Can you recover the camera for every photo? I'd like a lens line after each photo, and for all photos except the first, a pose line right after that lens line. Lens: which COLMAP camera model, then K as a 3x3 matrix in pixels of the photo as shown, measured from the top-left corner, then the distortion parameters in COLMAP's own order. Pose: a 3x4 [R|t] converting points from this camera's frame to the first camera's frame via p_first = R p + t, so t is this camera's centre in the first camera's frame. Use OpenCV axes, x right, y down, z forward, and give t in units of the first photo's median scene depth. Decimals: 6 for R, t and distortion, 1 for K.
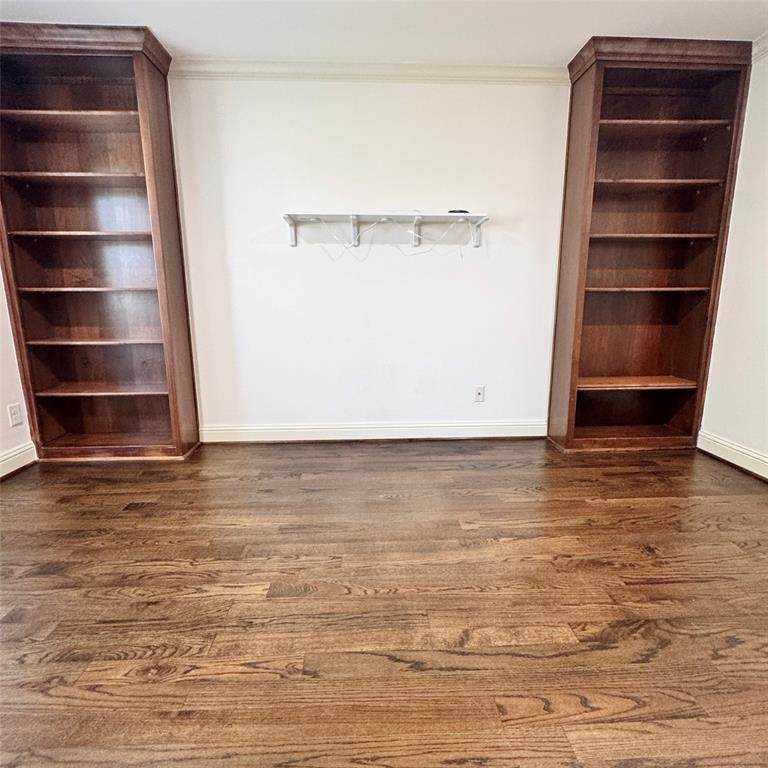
lens RADIAL K [[428.1, 0, 389.9], [0, 428.1, 383.3], [0, 0, 1]] dist [0.000430, -0.000469]
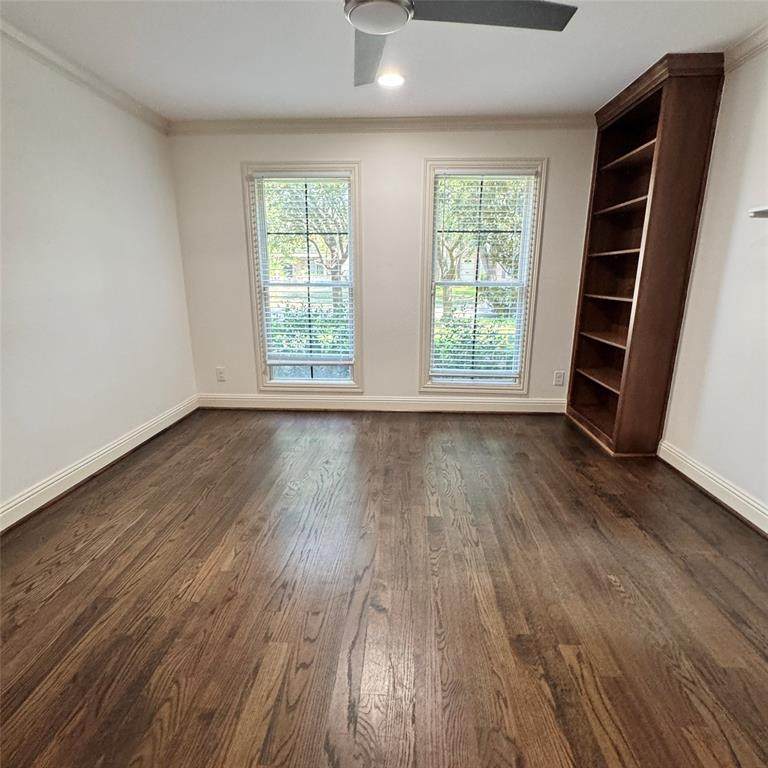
lens RADIAL K [[428.1, 0, 389.9], [0, 428.1, 383.3], [0, 0, 1]] dist [0.000430, -0.000469]
pose [[-0.096066, 0.249432, -0.963616, 0.893649], [-0.196455, 0.944299, 0.264017, -0.268942], [0.975795, 0.214670, -0.041713, 0.691918]]
